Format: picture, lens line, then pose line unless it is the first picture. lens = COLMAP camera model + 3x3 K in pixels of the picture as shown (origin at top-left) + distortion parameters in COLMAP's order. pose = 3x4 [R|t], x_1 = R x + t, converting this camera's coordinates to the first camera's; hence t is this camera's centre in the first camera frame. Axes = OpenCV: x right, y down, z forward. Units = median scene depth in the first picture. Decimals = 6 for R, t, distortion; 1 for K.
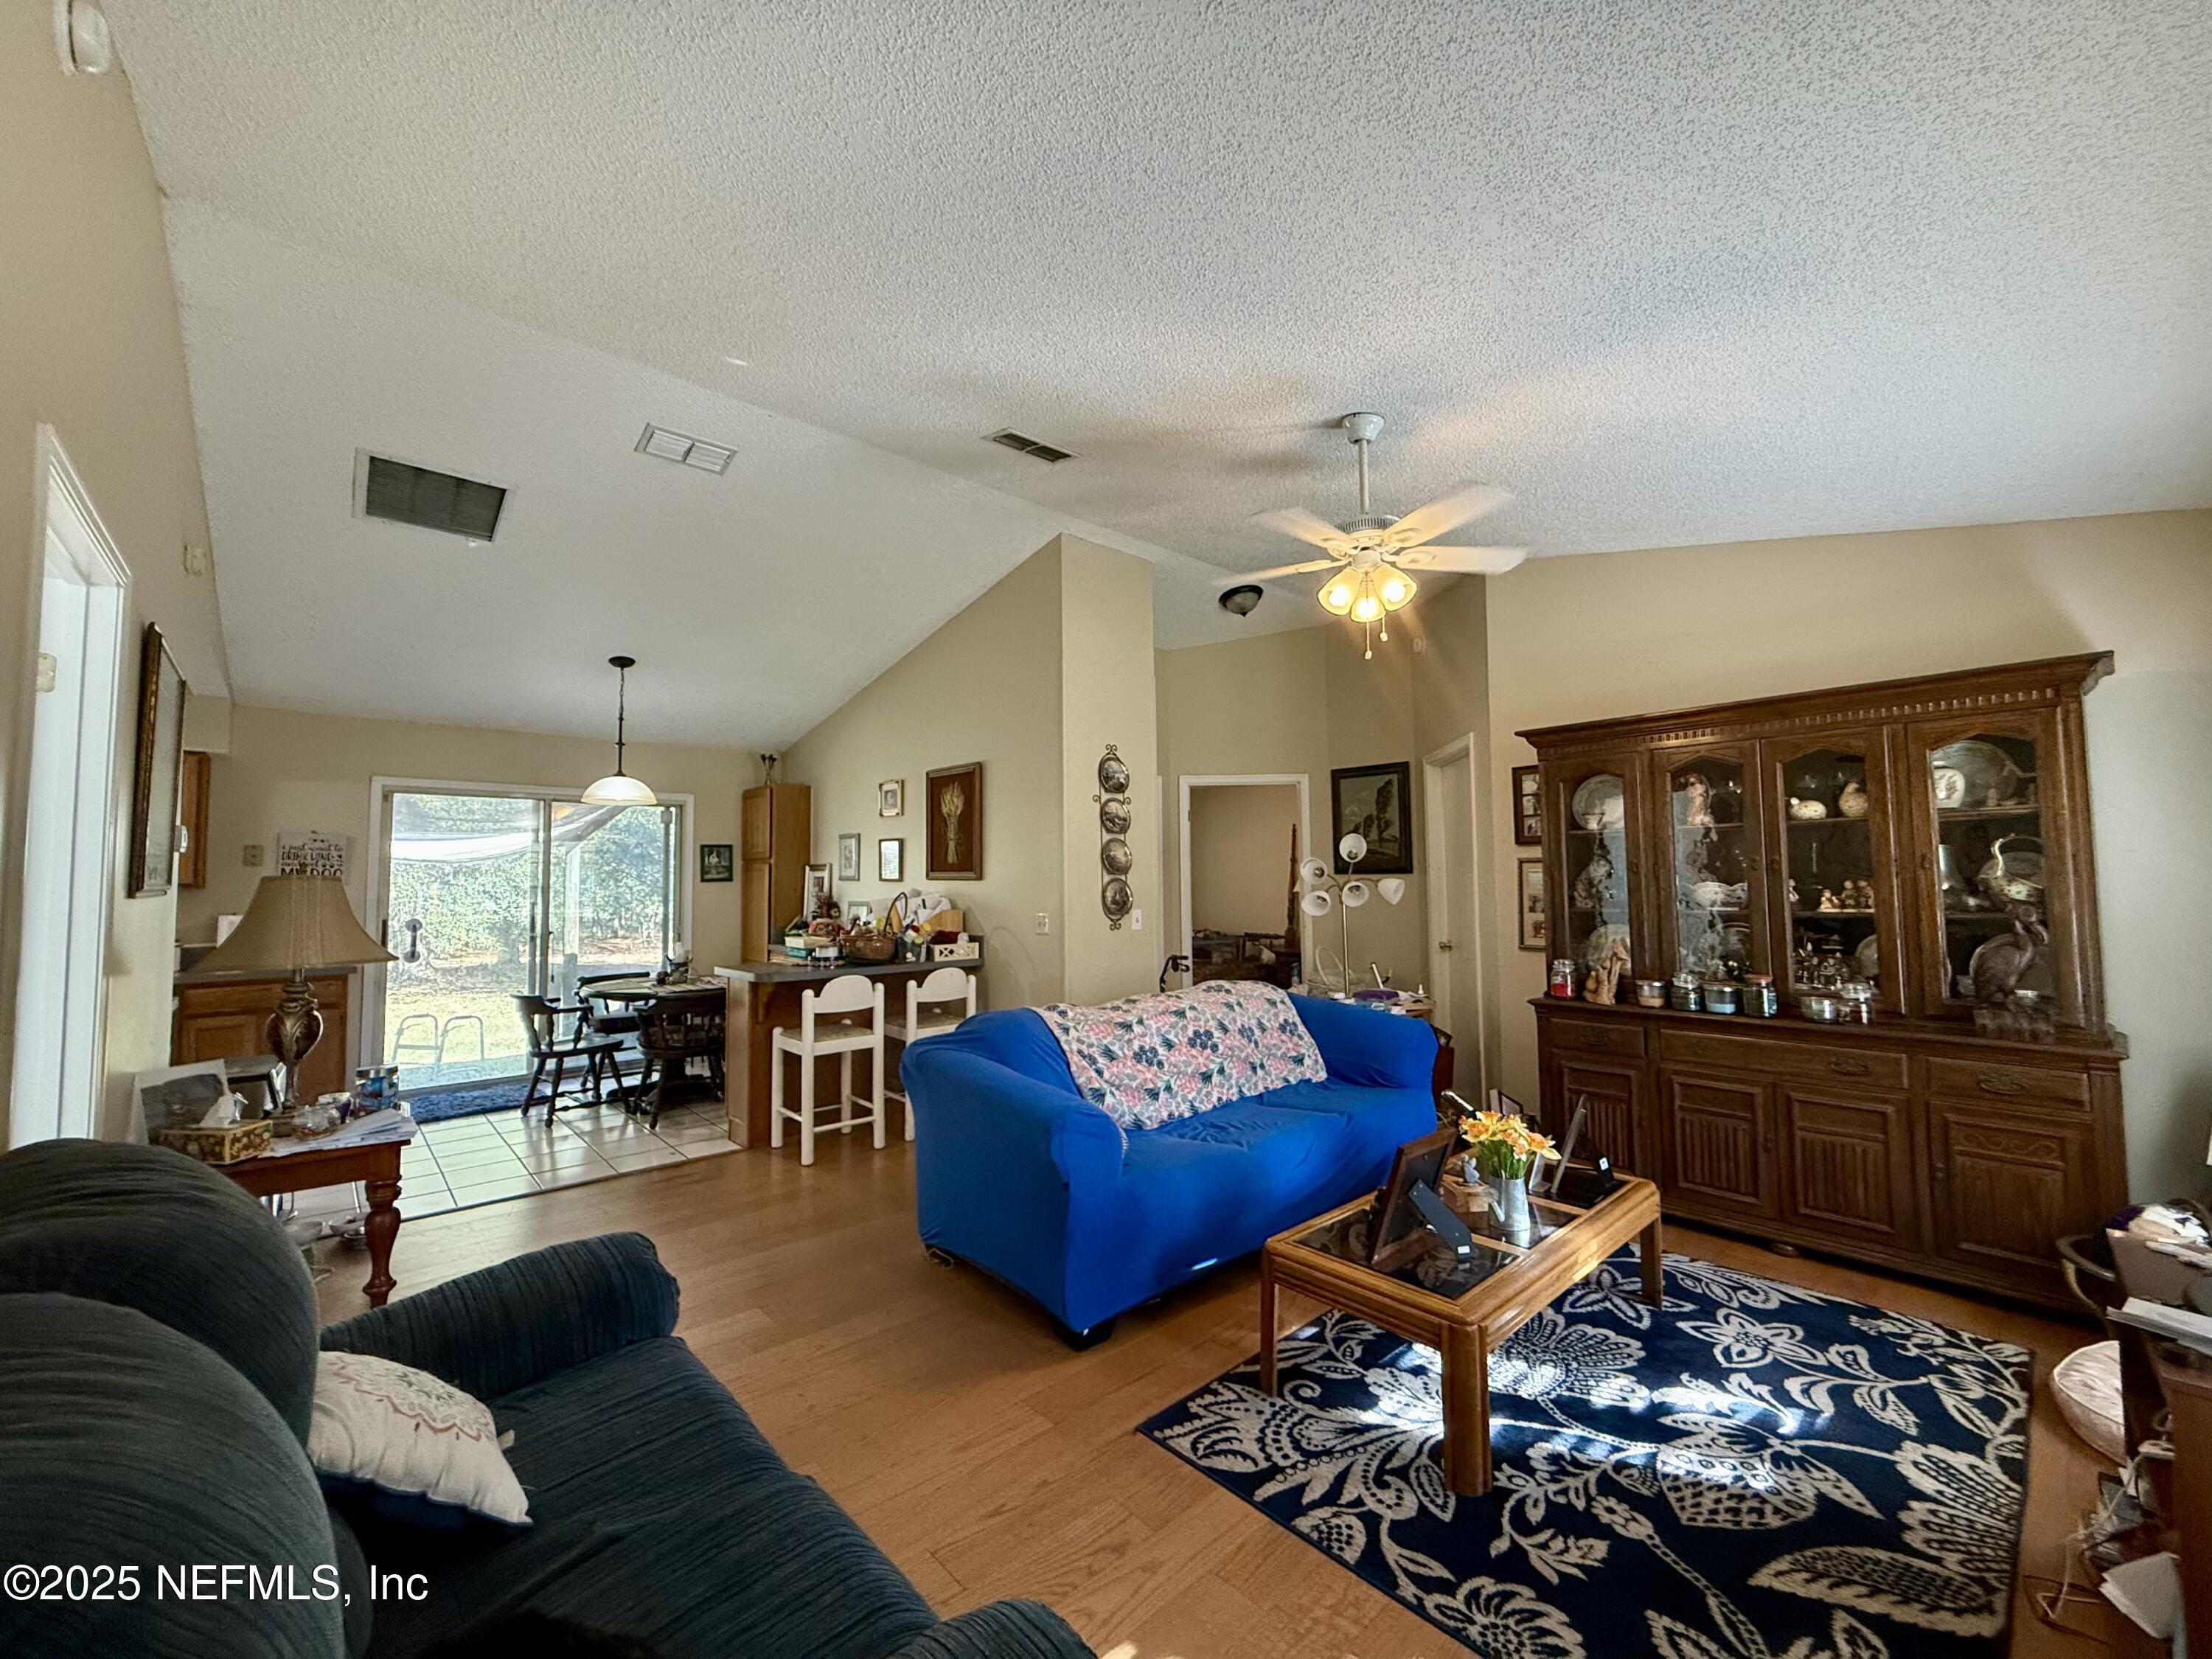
lens RADIAL K [[882.1, 0, 1095.6], [0, 882.1, 834.0], [0, 0, 1]] dist [-0.000650, 0.000008]
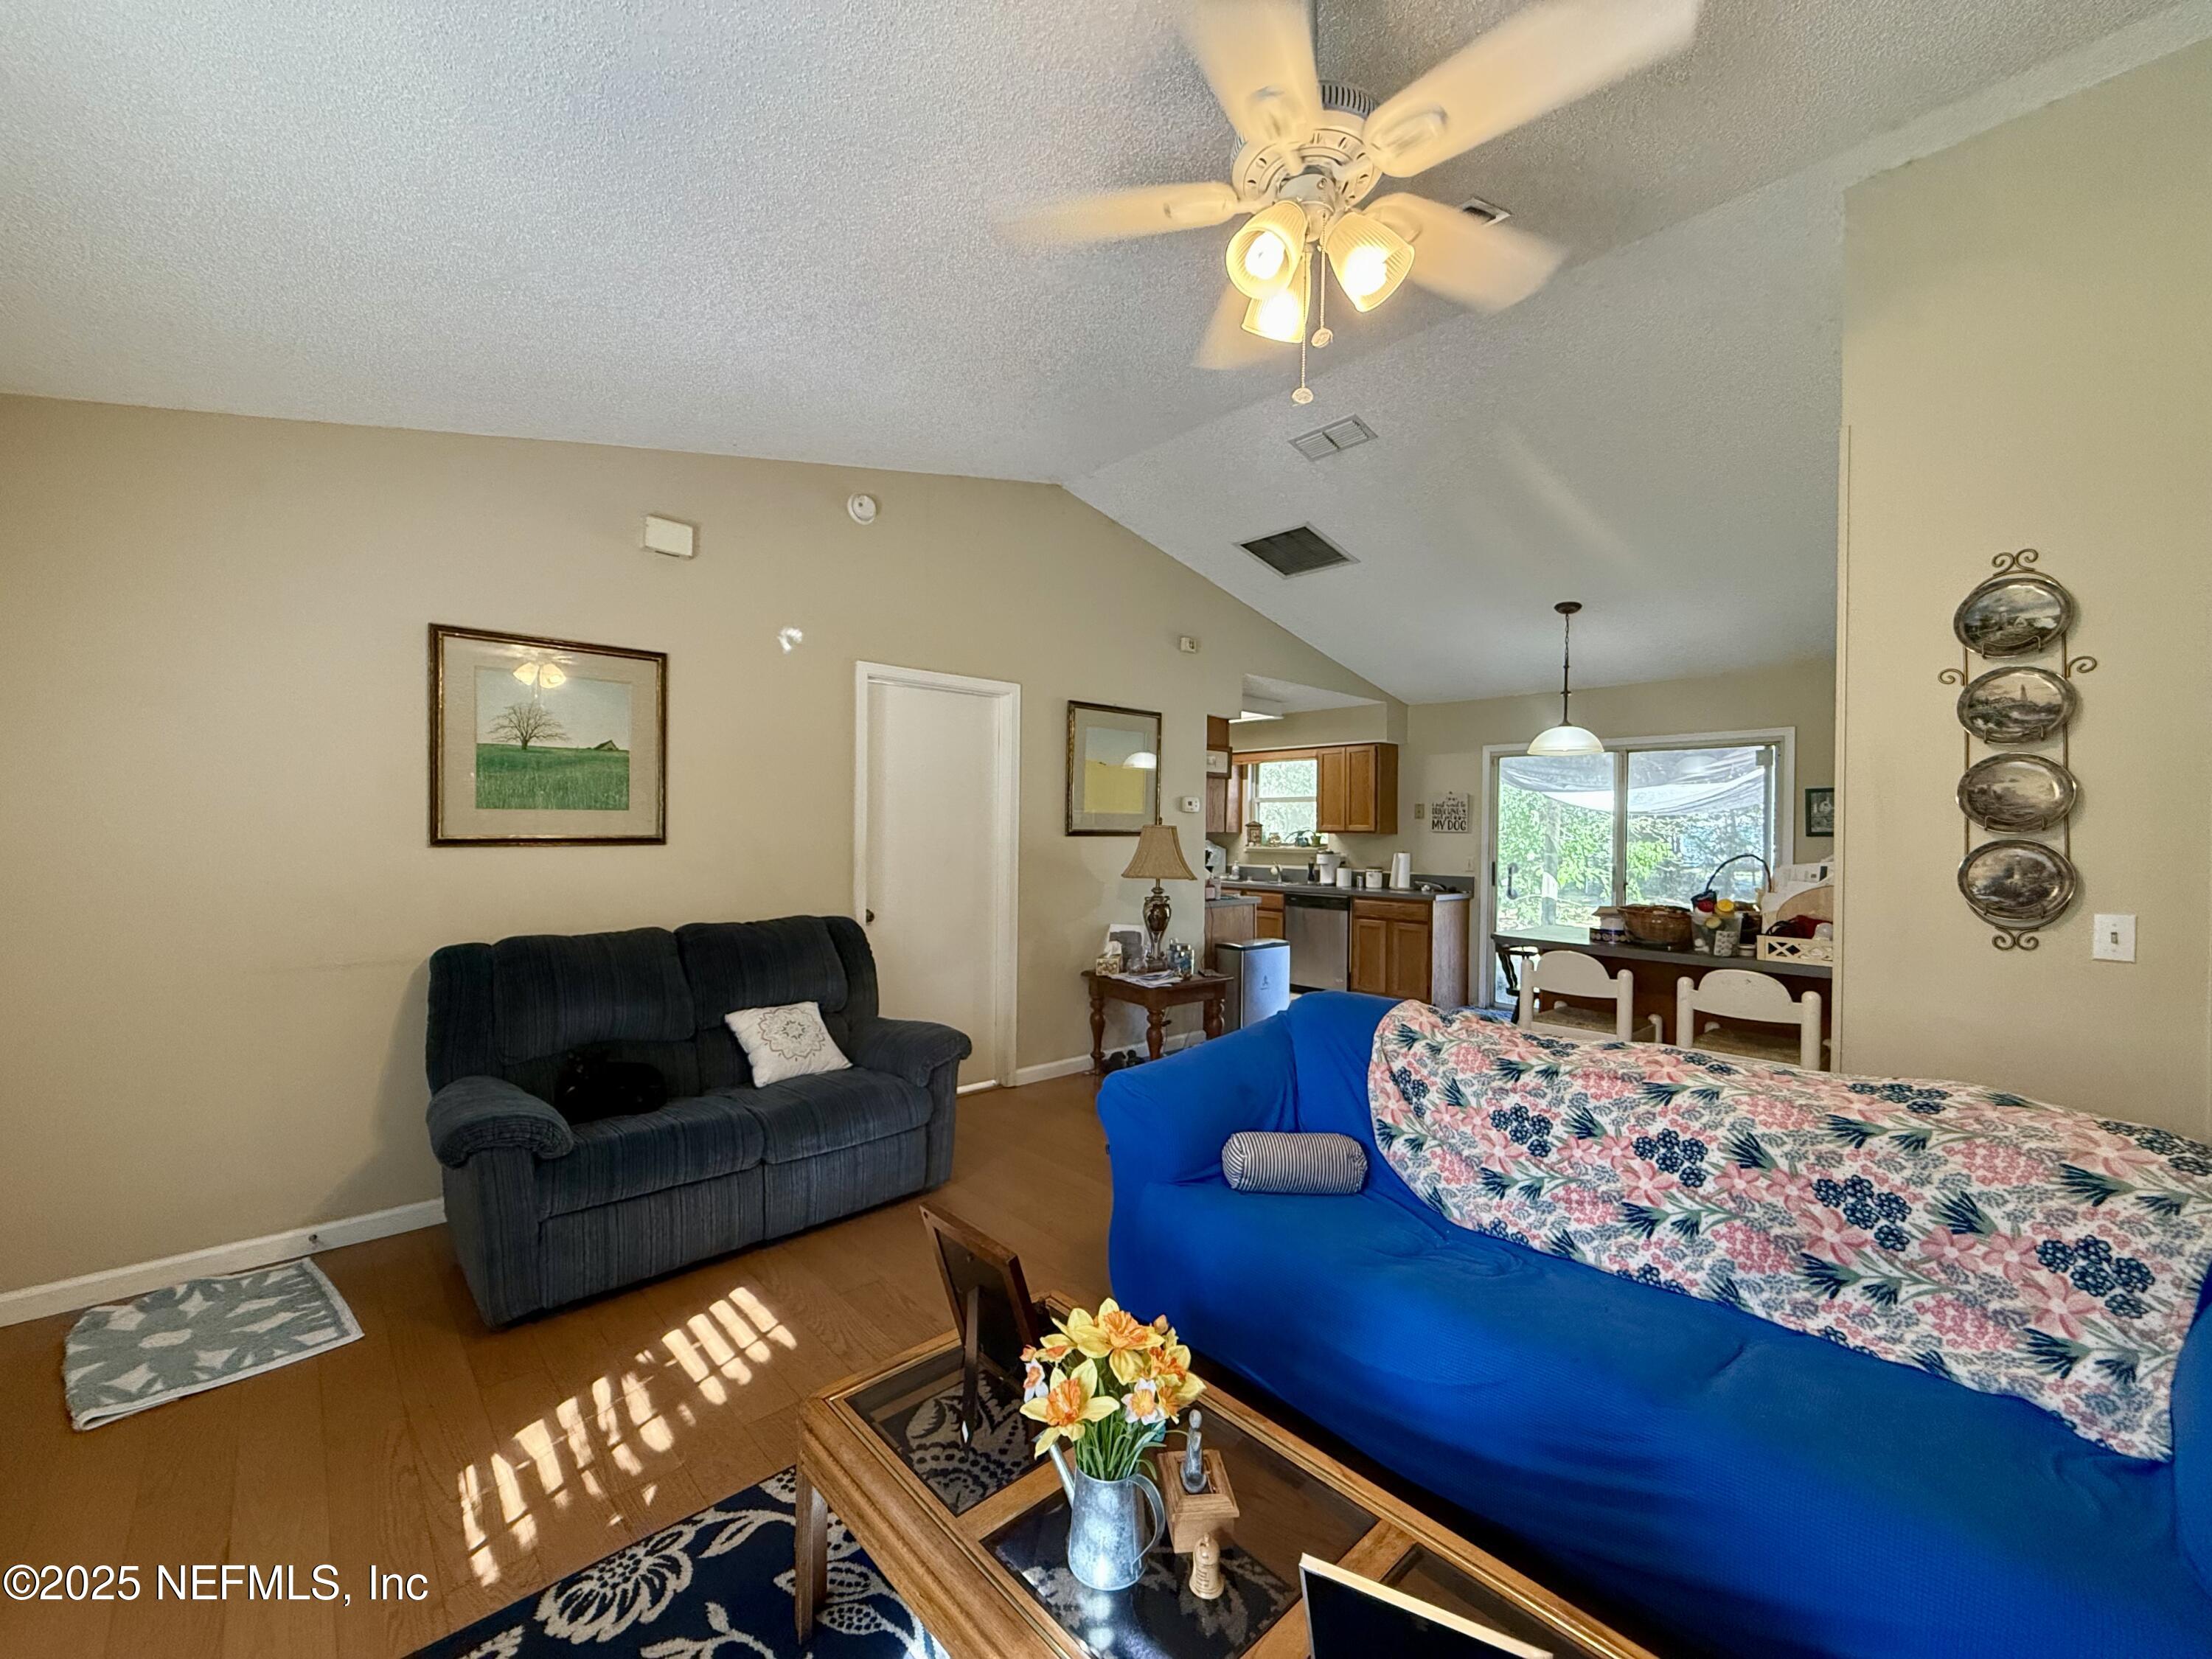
lens RADIAL K [[882.1, 0, 1101.8], [0, 882.1, 837.7], [0, 0, 1]] dist [-0.000650, 0.000008]
pose [[0.015480, 0.017446, -0.999728, 0.480674], [0.044053, 0.998865, 0.018113, 0.020240], [0.998909, -0.044321, 0.014694, 0.513425]]
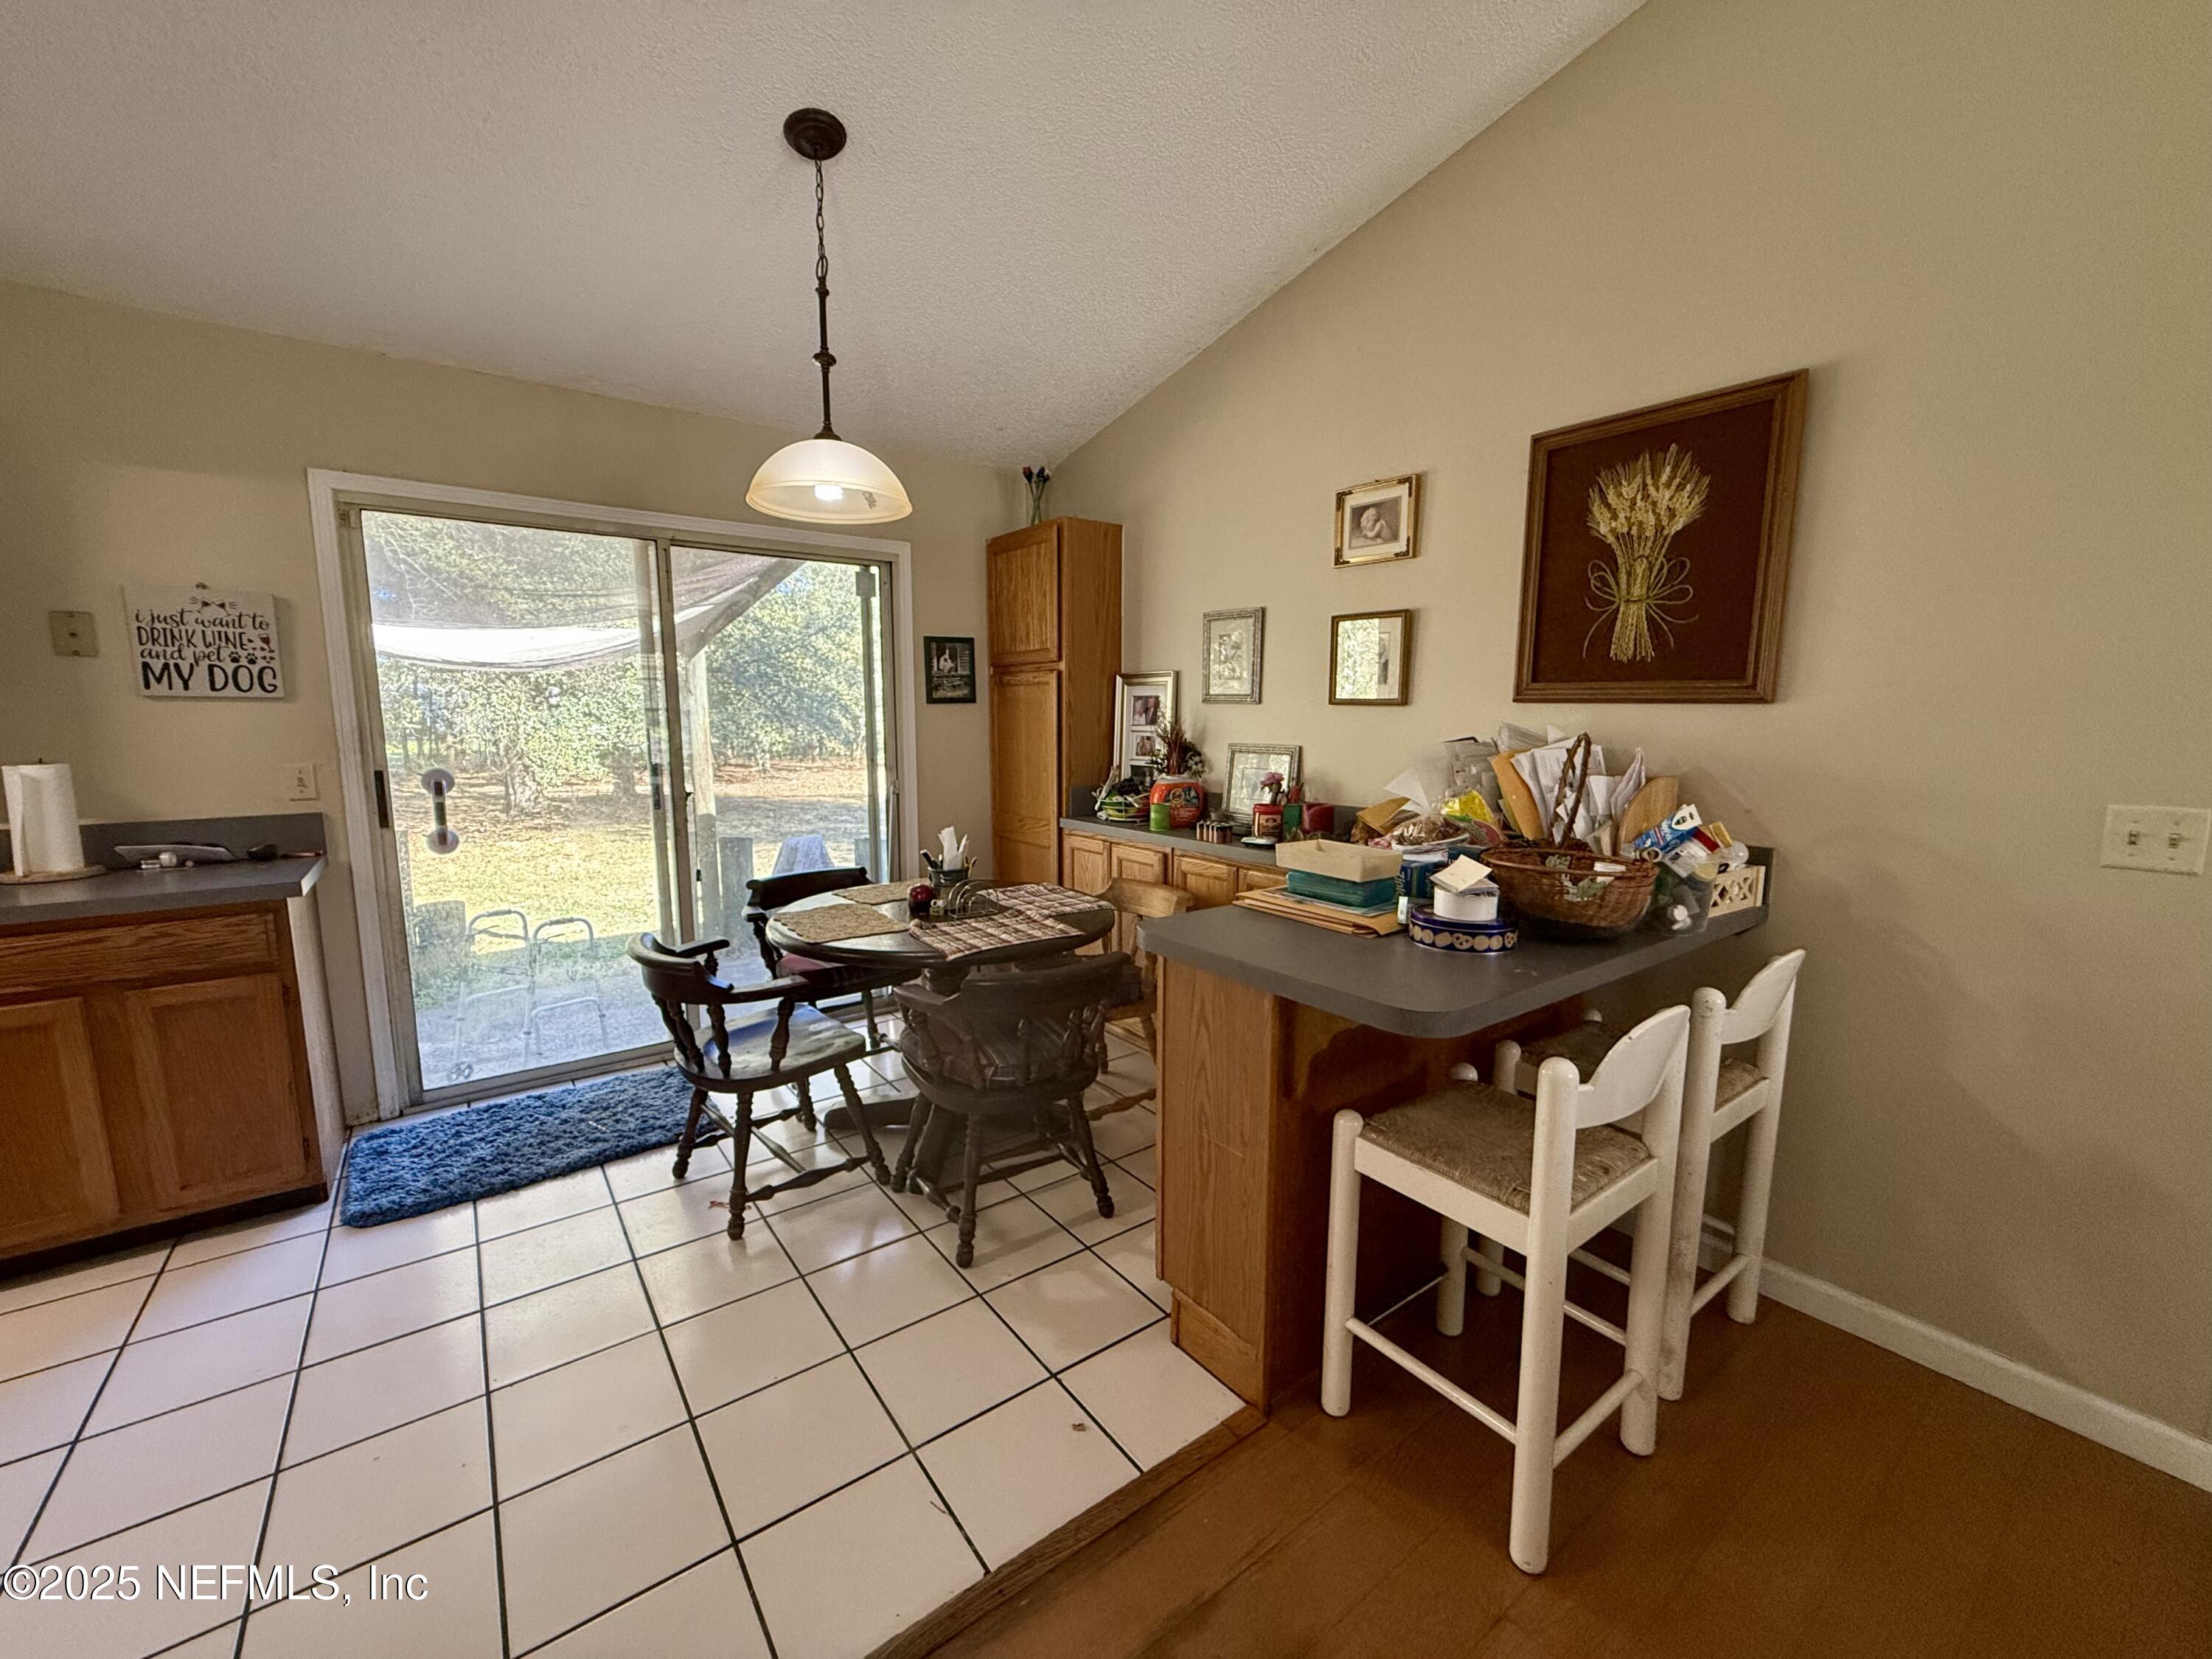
lens RADIAL K [[882.1, 0, 1095.2], [0, 882.1, 834.5], [0, 0, 1]] dist [-0.000650, 0.000008]
pose [[0.995441, 0.024107, -0.092283, -0.410806], [-0.005842, 0.981125, 0.193286, 0.038534], [0.095201, -0.191865, 0.976793, 0.631411]]
